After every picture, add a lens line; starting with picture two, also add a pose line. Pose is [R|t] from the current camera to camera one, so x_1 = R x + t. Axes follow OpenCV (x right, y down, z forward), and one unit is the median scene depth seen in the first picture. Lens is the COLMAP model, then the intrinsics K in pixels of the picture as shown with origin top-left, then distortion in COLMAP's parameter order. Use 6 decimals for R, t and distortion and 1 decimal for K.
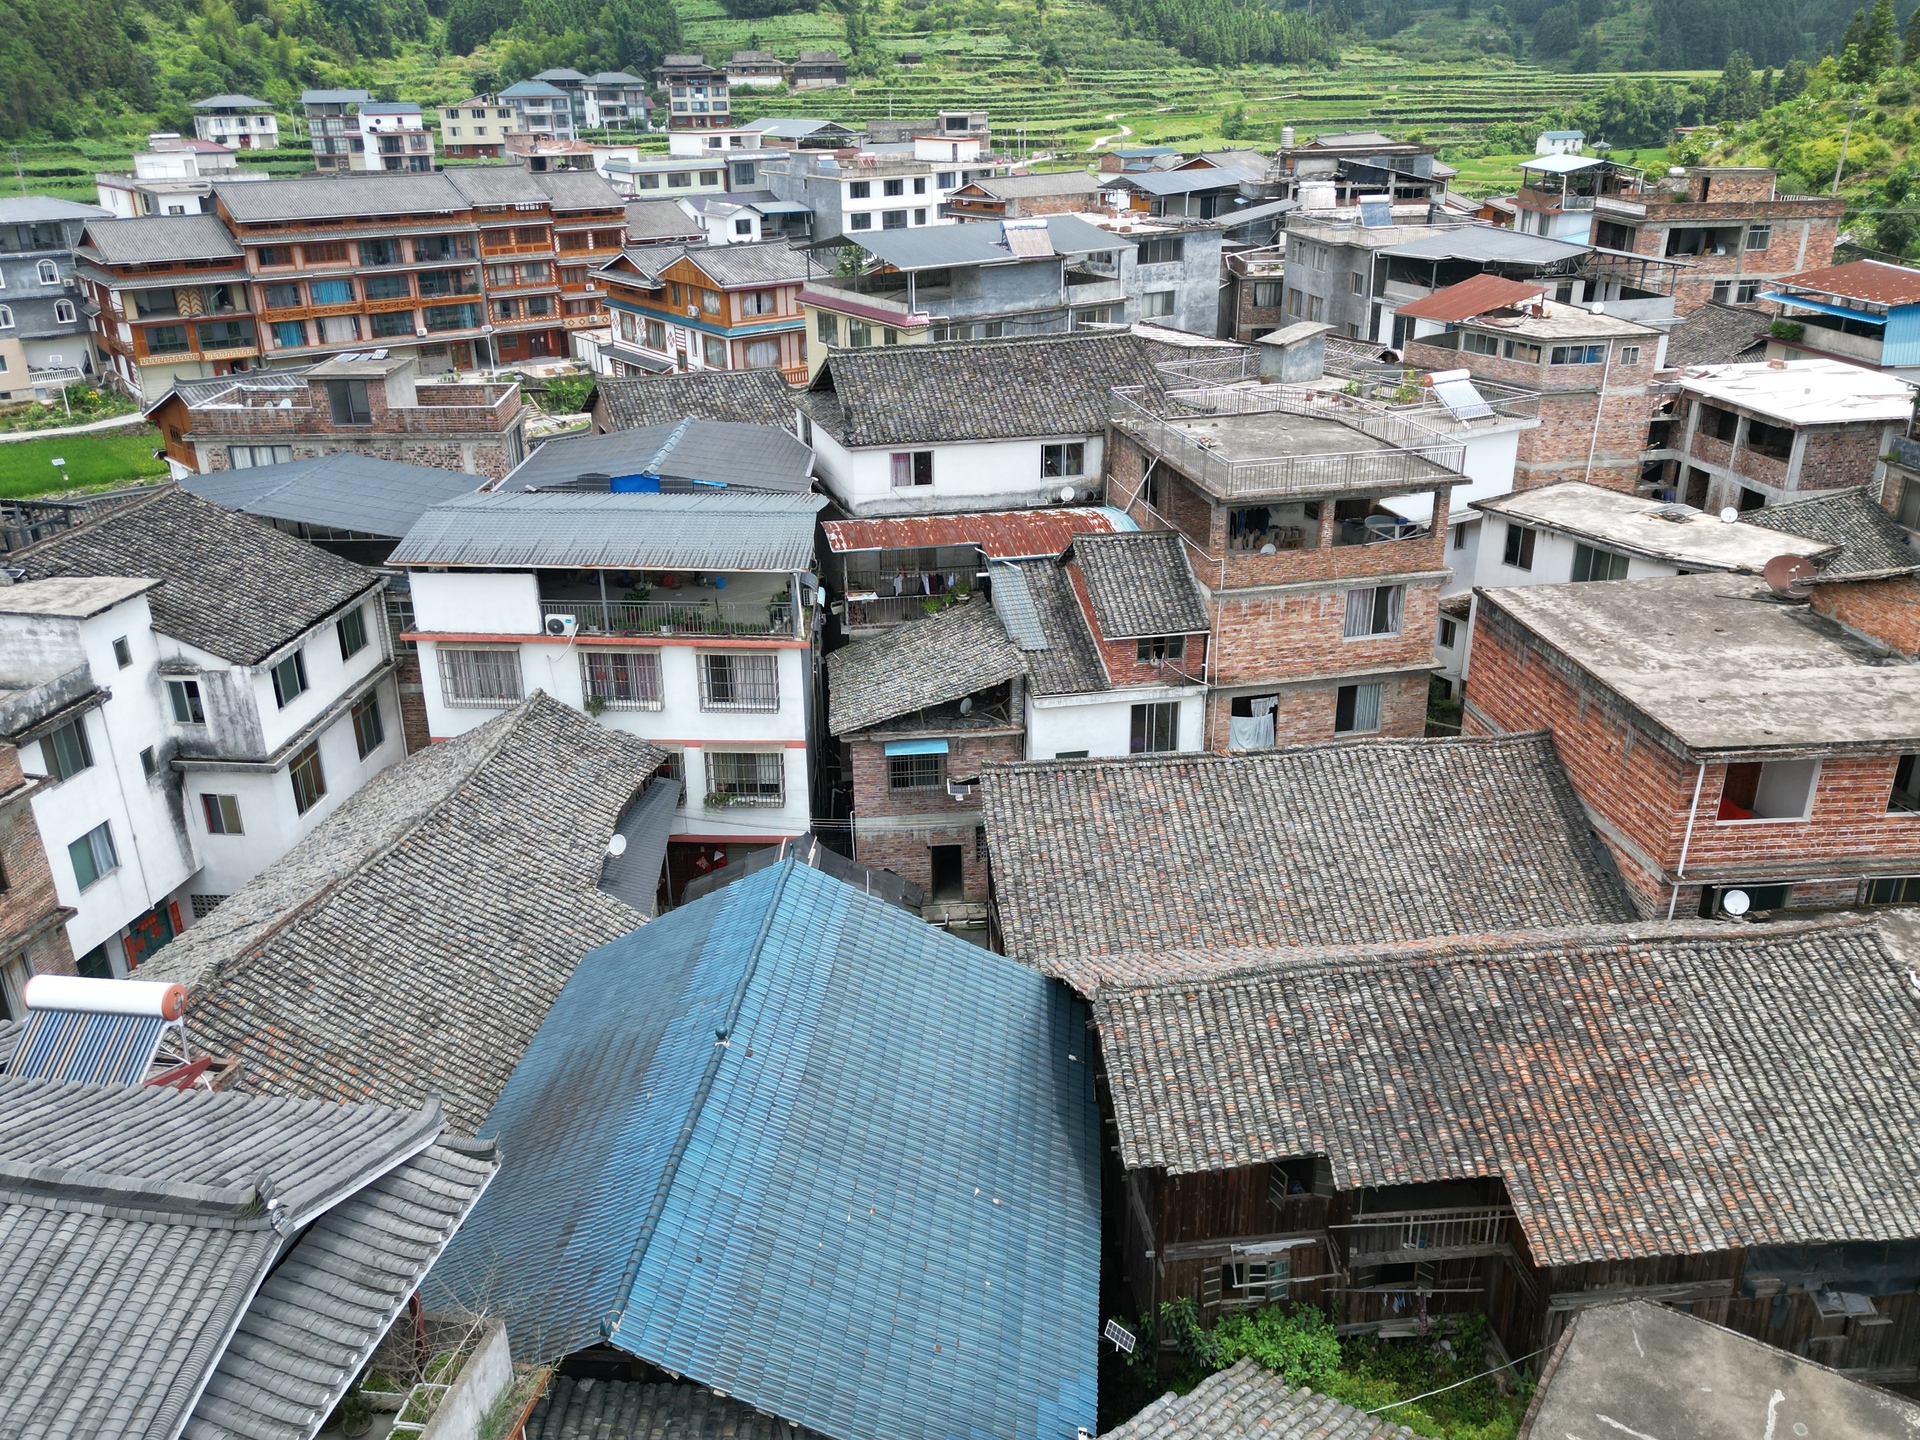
lens RADIAL K [[1549.0, 0, 962.0], [0, 1549.0, 719.7], [0, 0, 1]] dist [0.069633, -0.068039]
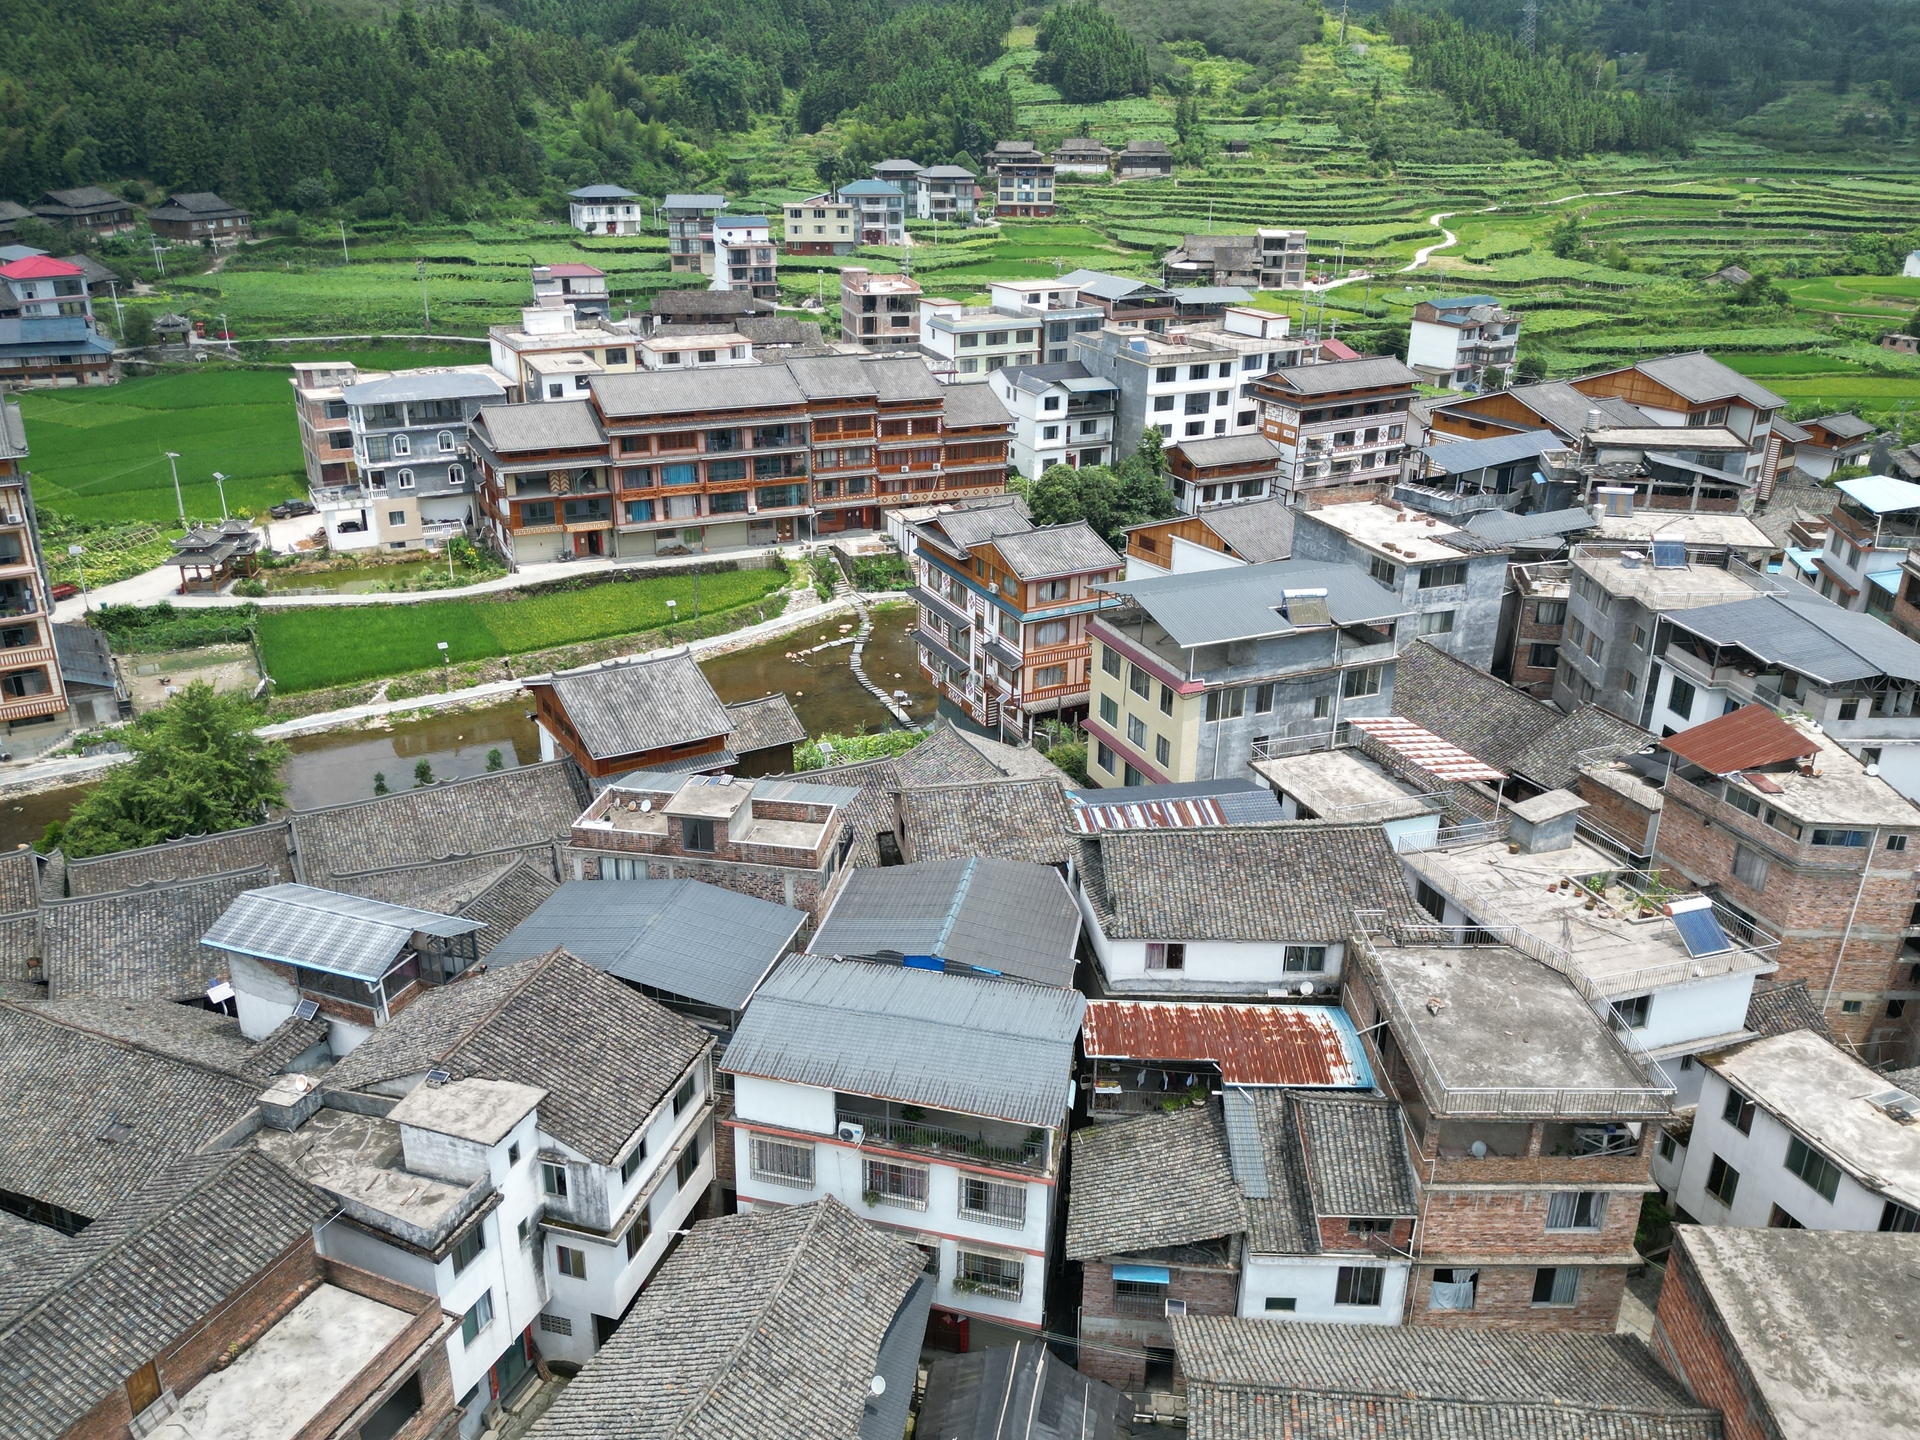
lens RADIAL K [[1549.0, 0, 962.0], [0, 1549.0, 719.7], [0, 0, 1]] dist [0.069633, -0.068039]
pose [[0.980852, 0.093472, -0.170859, -0.000250], [-0.094321, 0.995537, 0.003160, -0.117276], [0.170392, 0.013016, 0.985290, -0.048698]]
